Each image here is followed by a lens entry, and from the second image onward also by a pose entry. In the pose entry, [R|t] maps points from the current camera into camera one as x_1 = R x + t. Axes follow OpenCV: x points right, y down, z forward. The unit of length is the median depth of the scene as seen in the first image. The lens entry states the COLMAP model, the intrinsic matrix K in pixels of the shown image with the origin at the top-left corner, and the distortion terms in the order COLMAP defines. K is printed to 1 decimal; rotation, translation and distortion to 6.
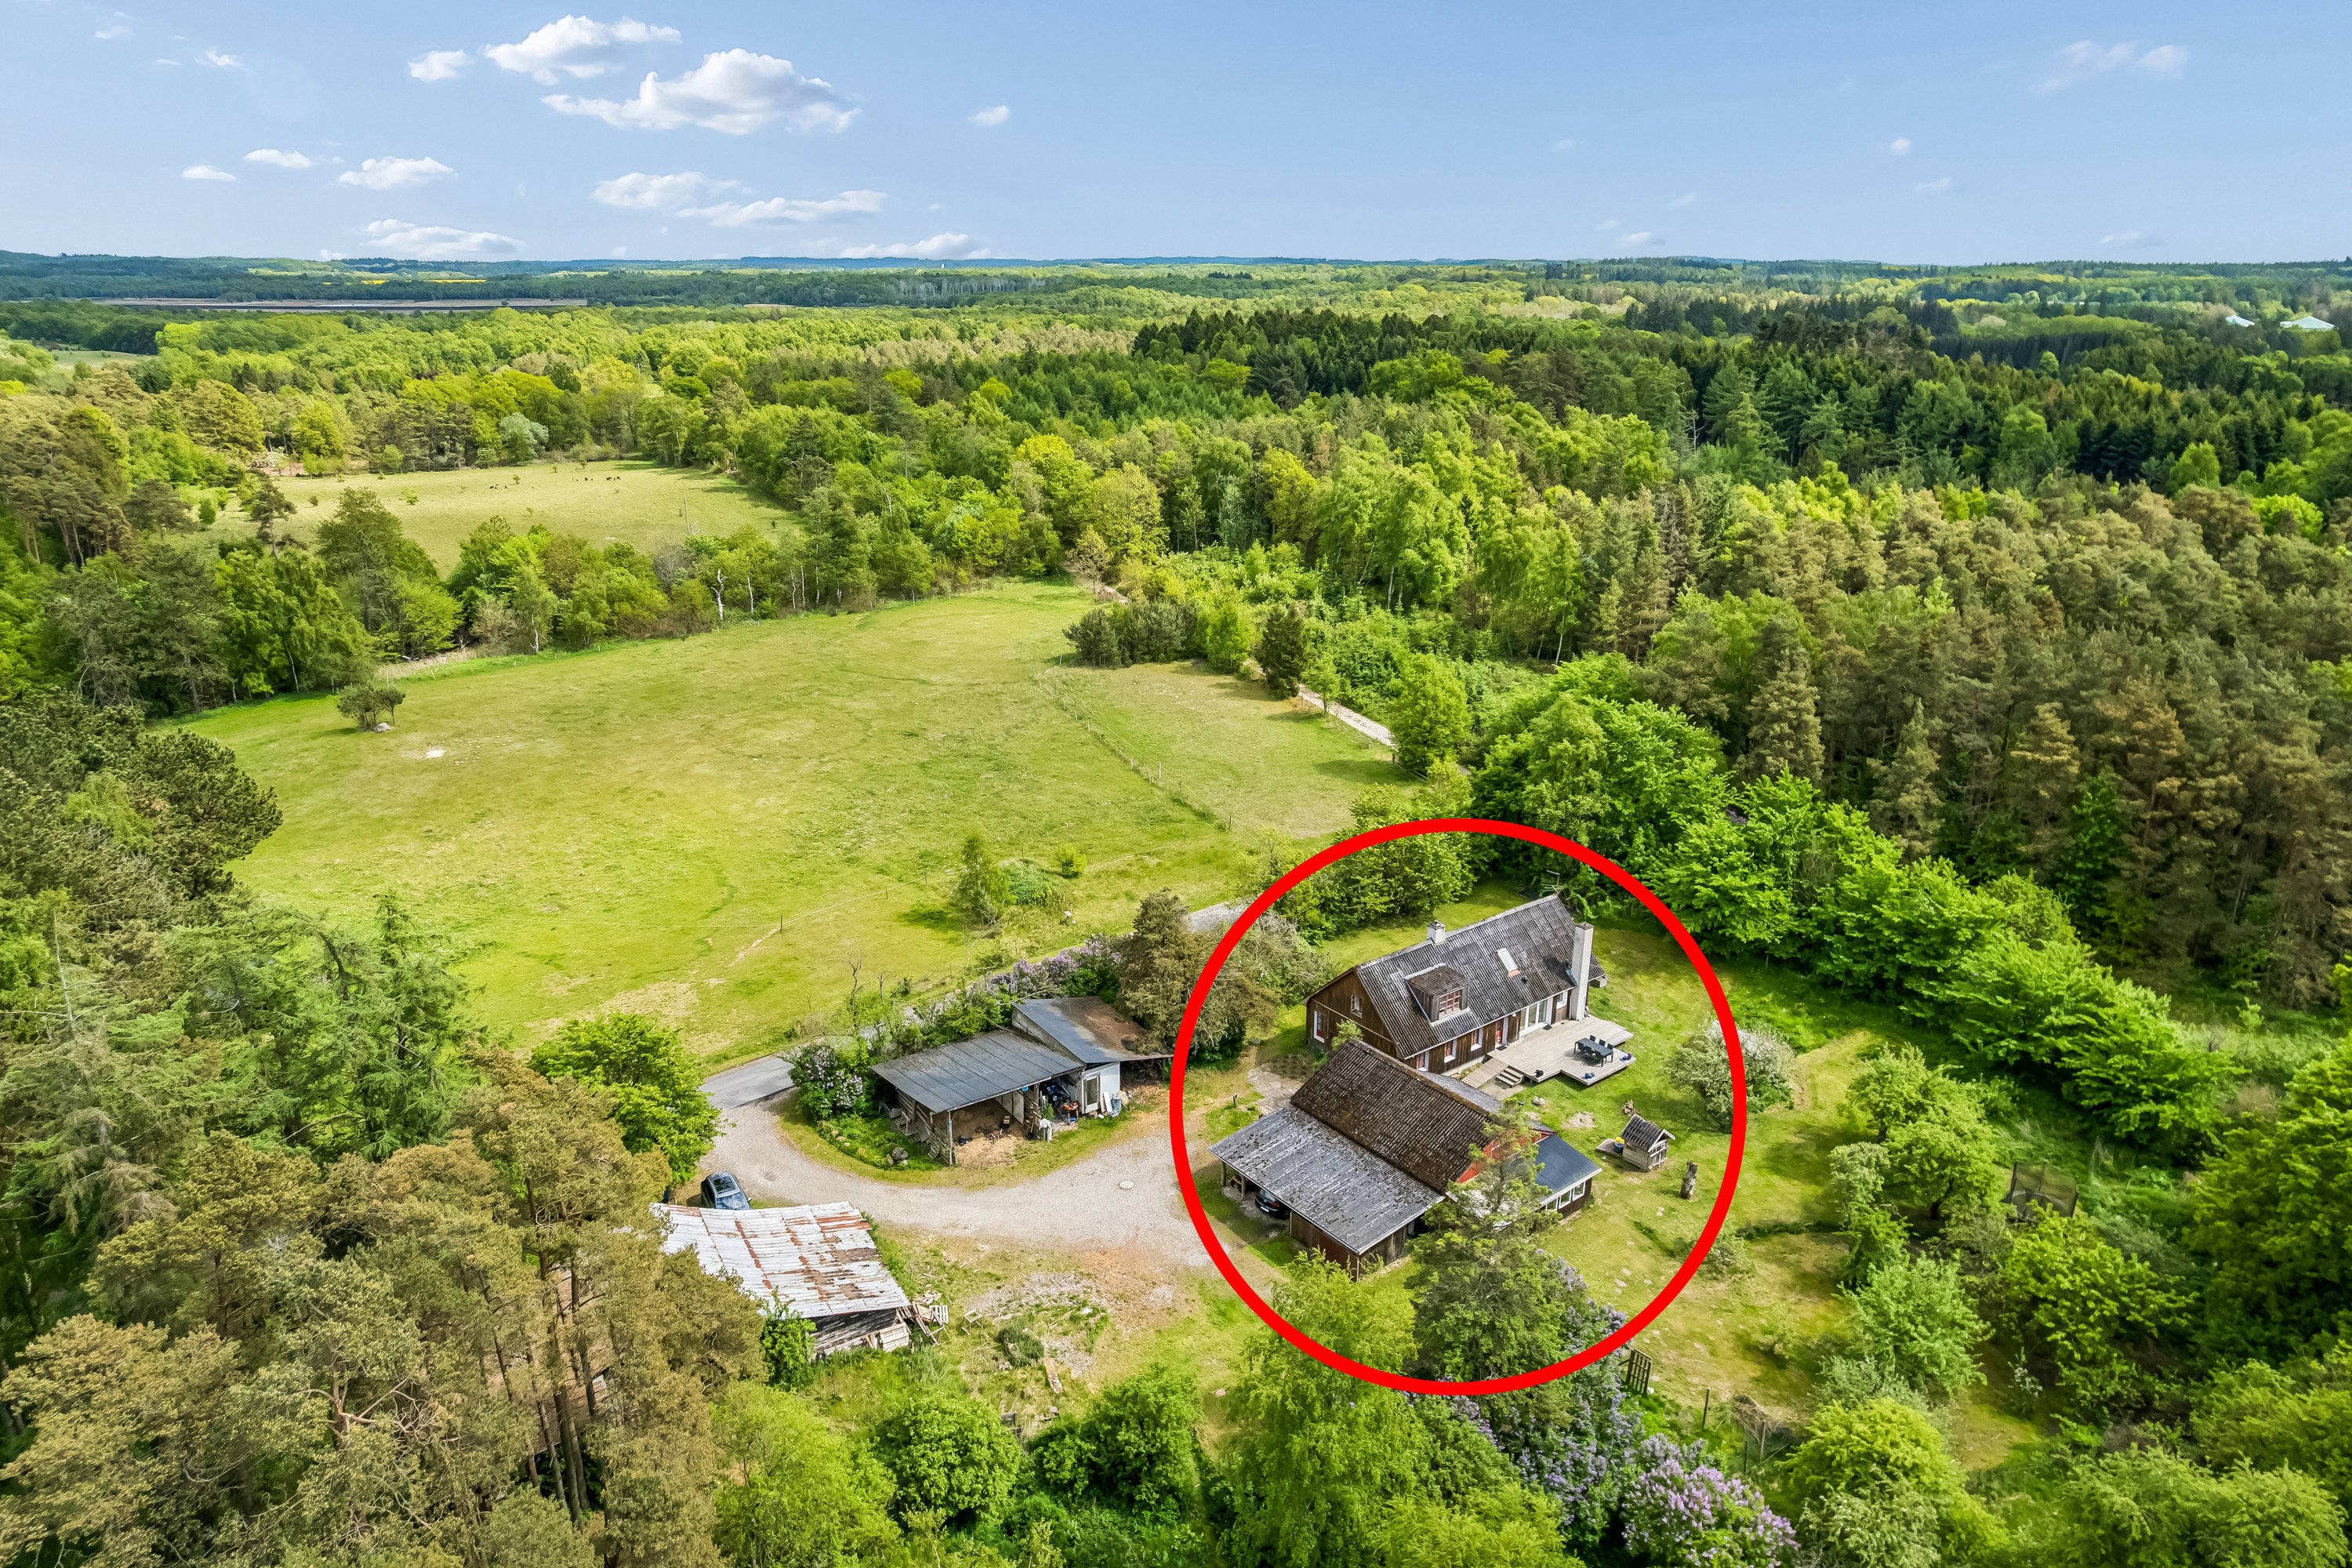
lens RADIAL K [[1536.5, 0, 1176.0], [0, 1536.5, 784.0], [0, 0, 1]] dist [-0.080908, 0.087017]
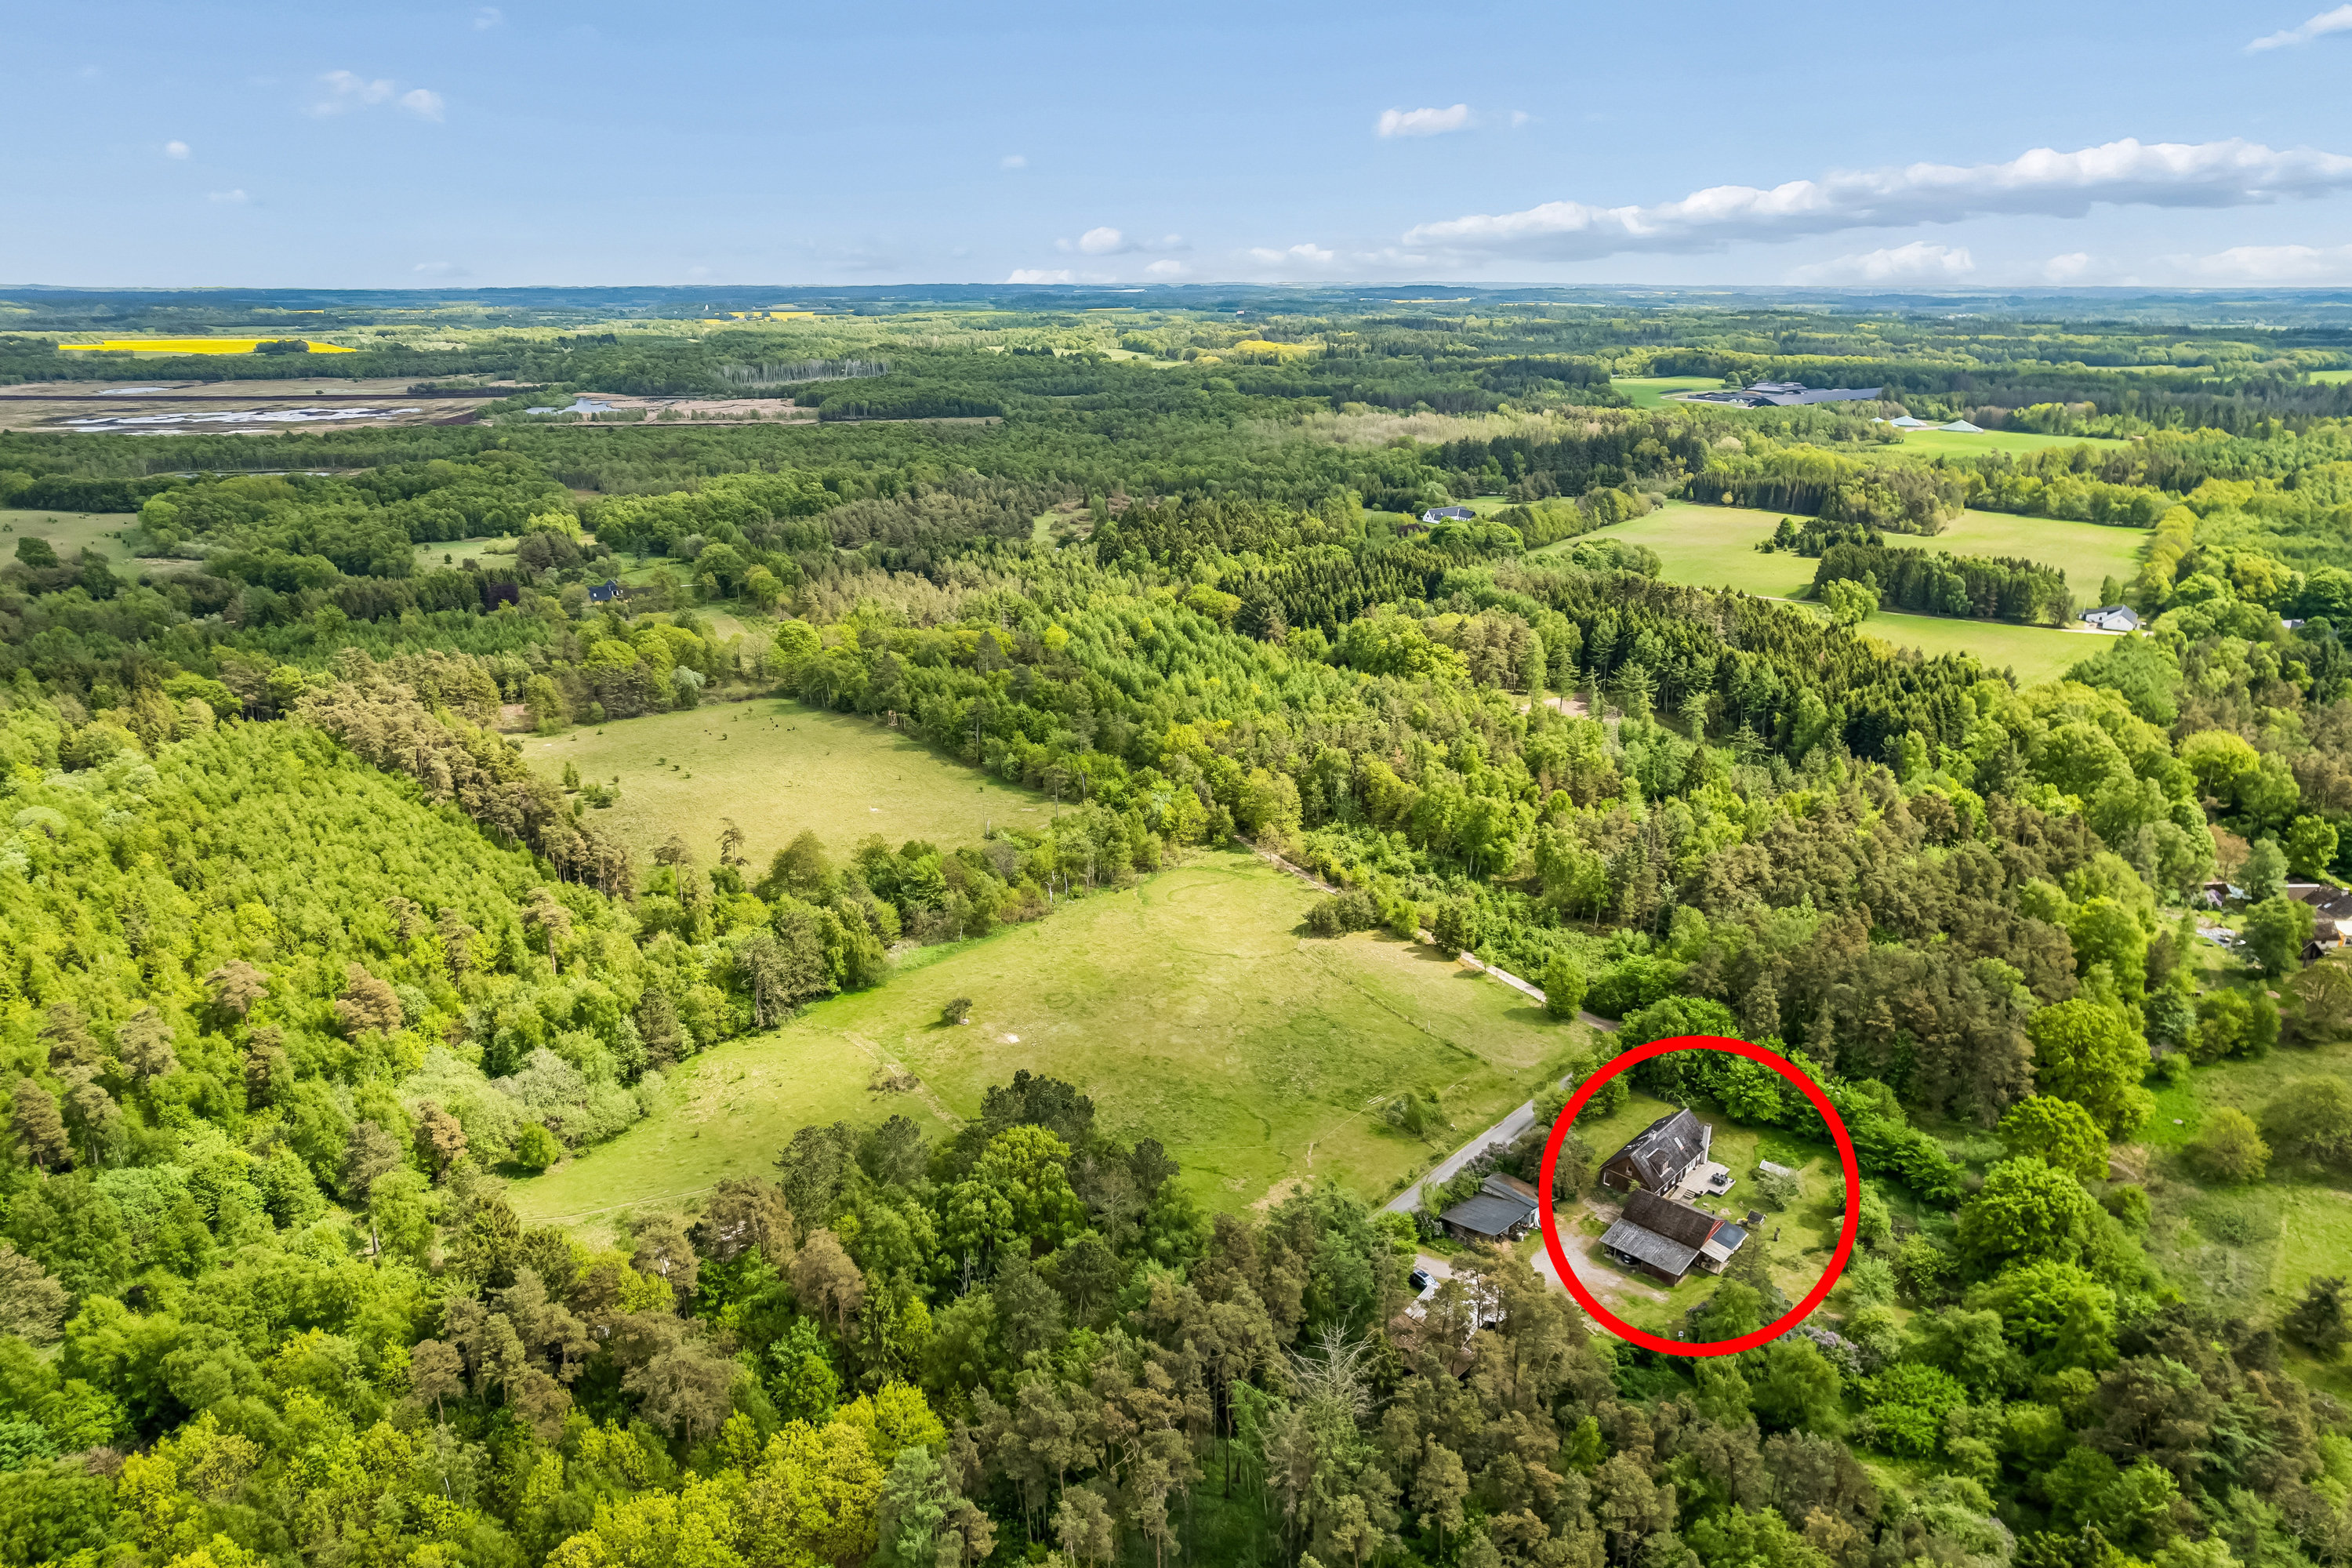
lens RADIAL K [[1536.5, 0, 1176.0], [0, 1536.5, 784.0], [0, 0, 1]] dist [-0.080908, 0.087017]
pose [[0.986994, -0.046154, 0.153991, -0.768742], [0.047596, 0.998850, -0.005688, -0.400107], [-0.153551, 0.012943, 0.988056, -1.041528]]
